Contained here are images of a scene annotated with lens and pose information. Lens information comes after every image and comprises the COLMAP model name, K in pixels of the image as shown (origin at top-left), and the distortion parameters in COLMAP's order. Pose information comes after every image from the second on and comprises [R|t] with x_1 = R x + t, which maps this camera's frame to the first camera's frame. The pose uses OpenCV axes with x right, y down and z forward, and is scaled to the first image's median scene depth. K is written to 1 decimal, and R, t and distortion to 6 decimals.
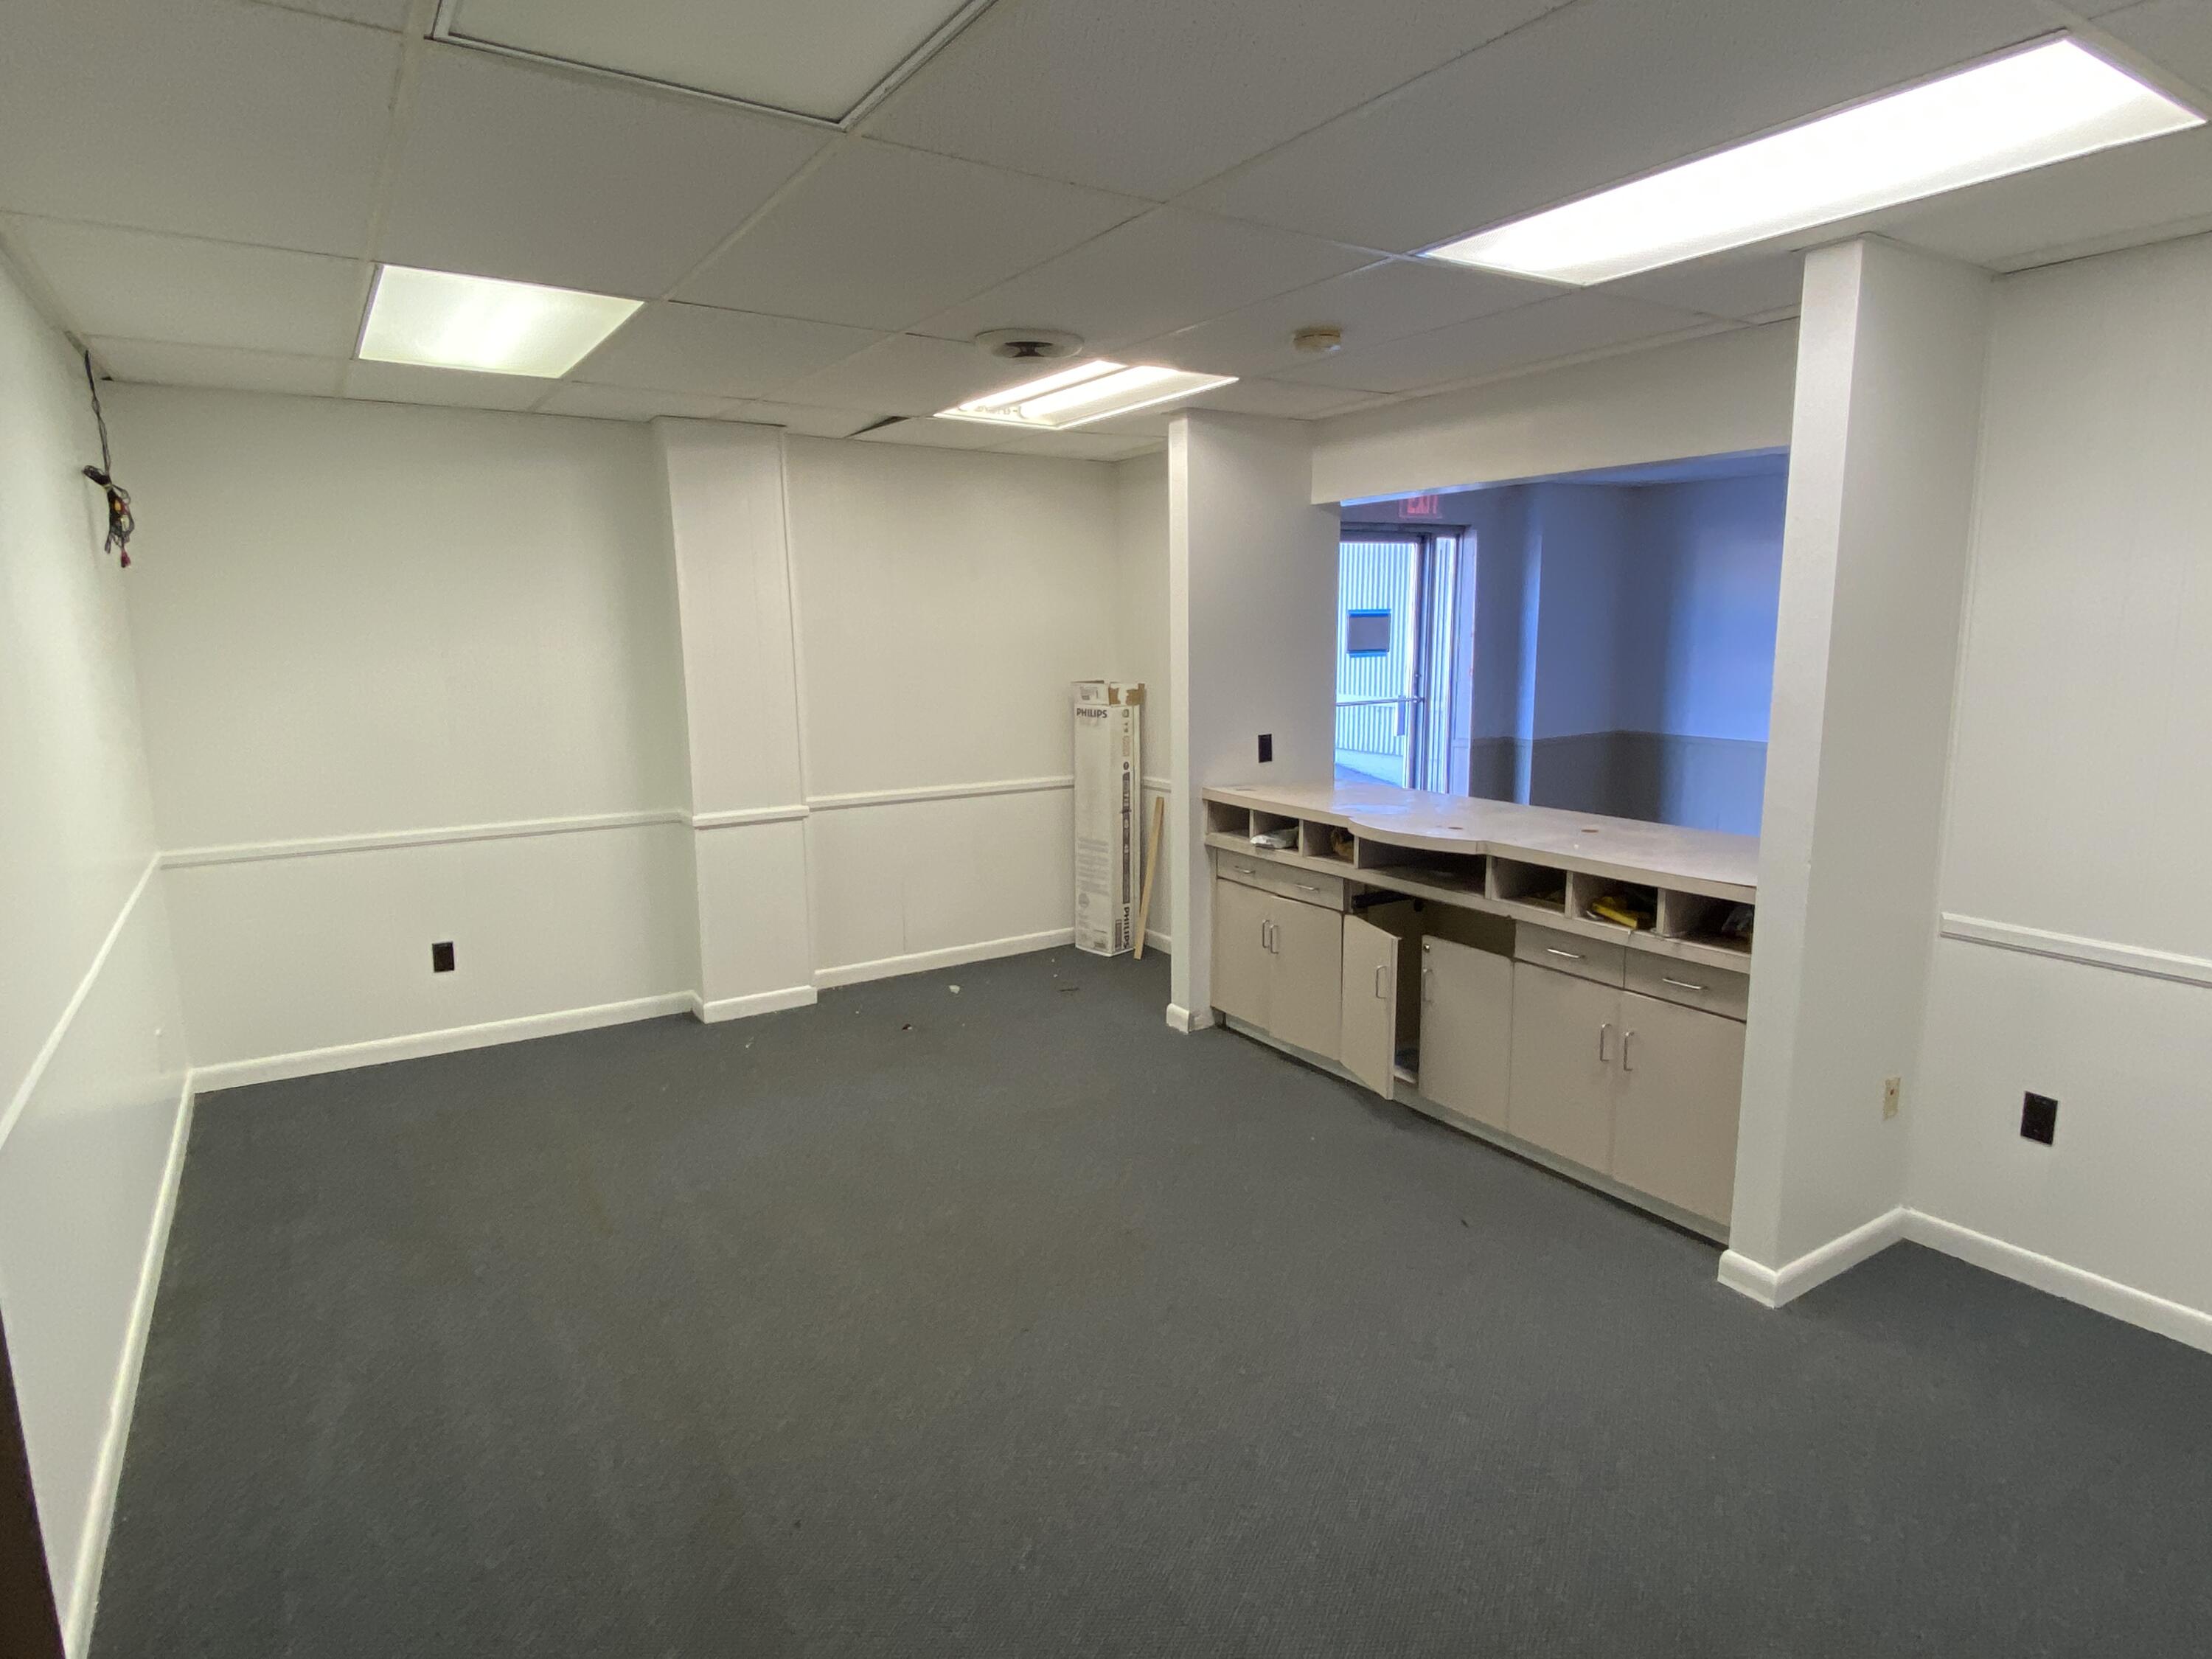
lens RADIAL K [[1261.0, 0, 1106.0], [0, 1261.0, 829.5], [0, 0, 1]] dist [-0.000474, -0.000314]
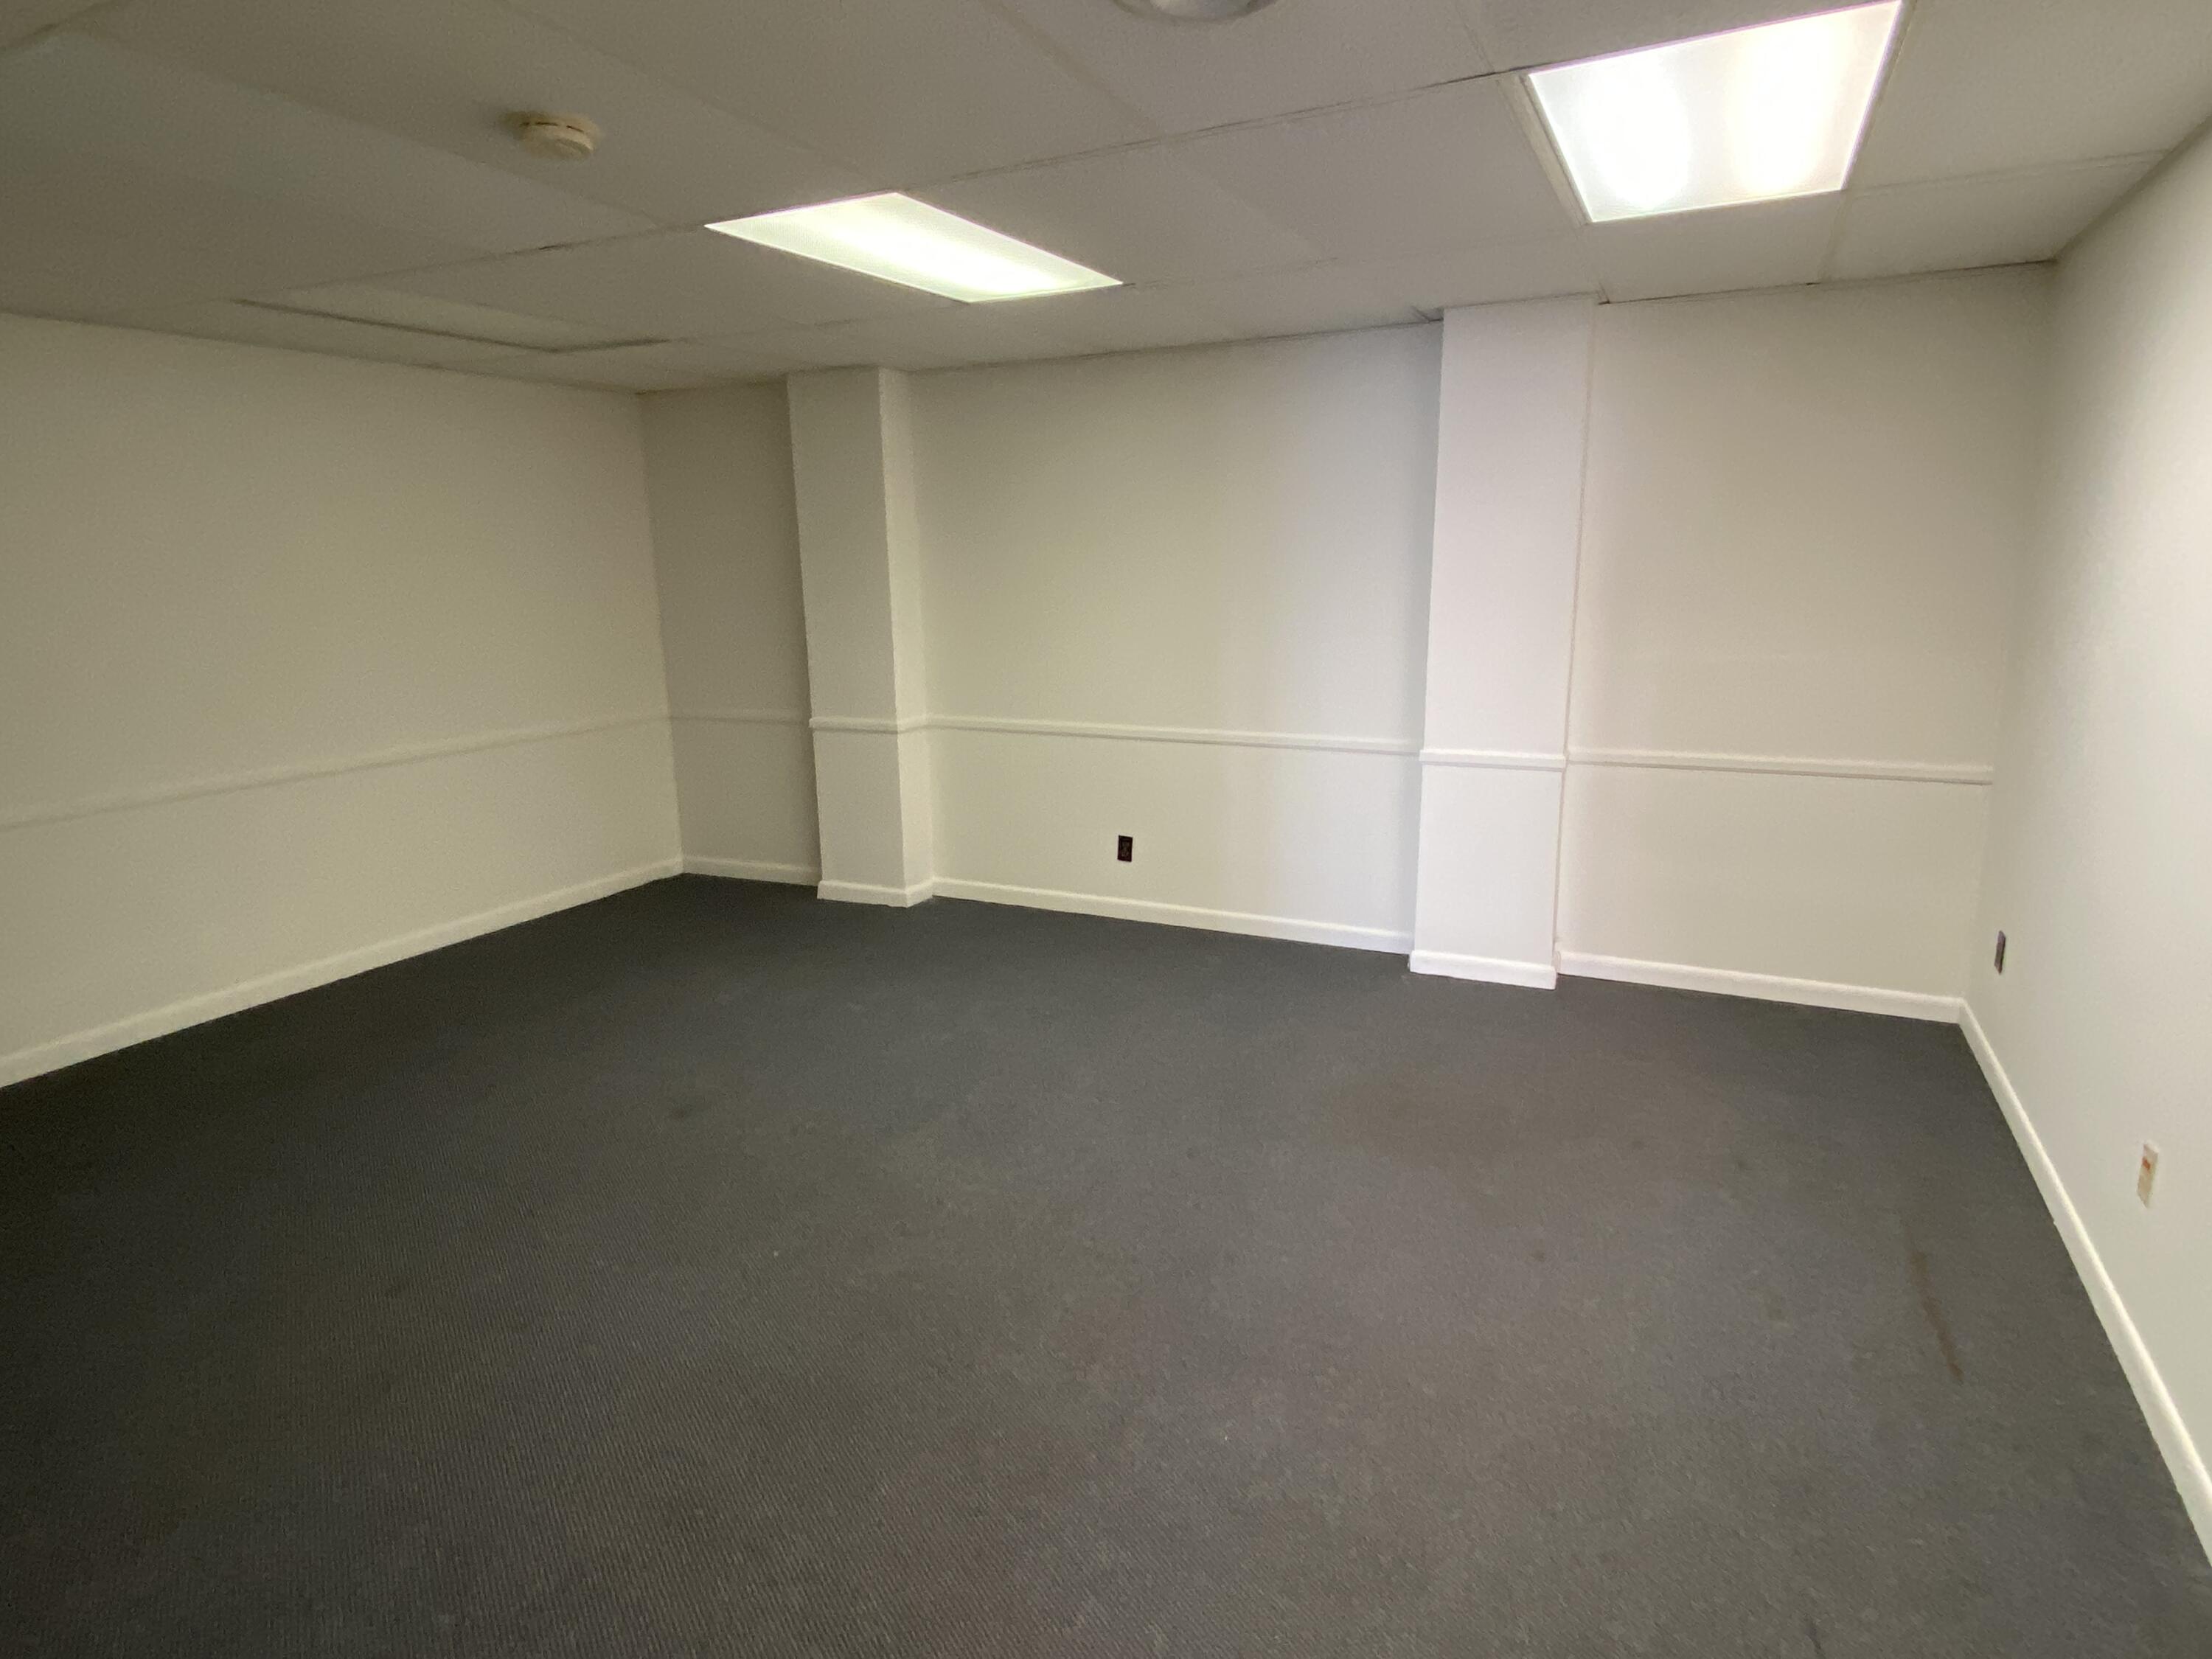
lens RADIAL K [[1261.0, 0, 1106.0], [0, 1261.0, 829.5], [0, 0, 1]] dist [-0.000474, -0.000314]
pose [[0.525355, 0.177604, -0.832141, 0.318765], [-0.140357, 0.982665, 0.121119, -0.030487], [0.839227, 0.053166, 0.541176, 0.297864]]
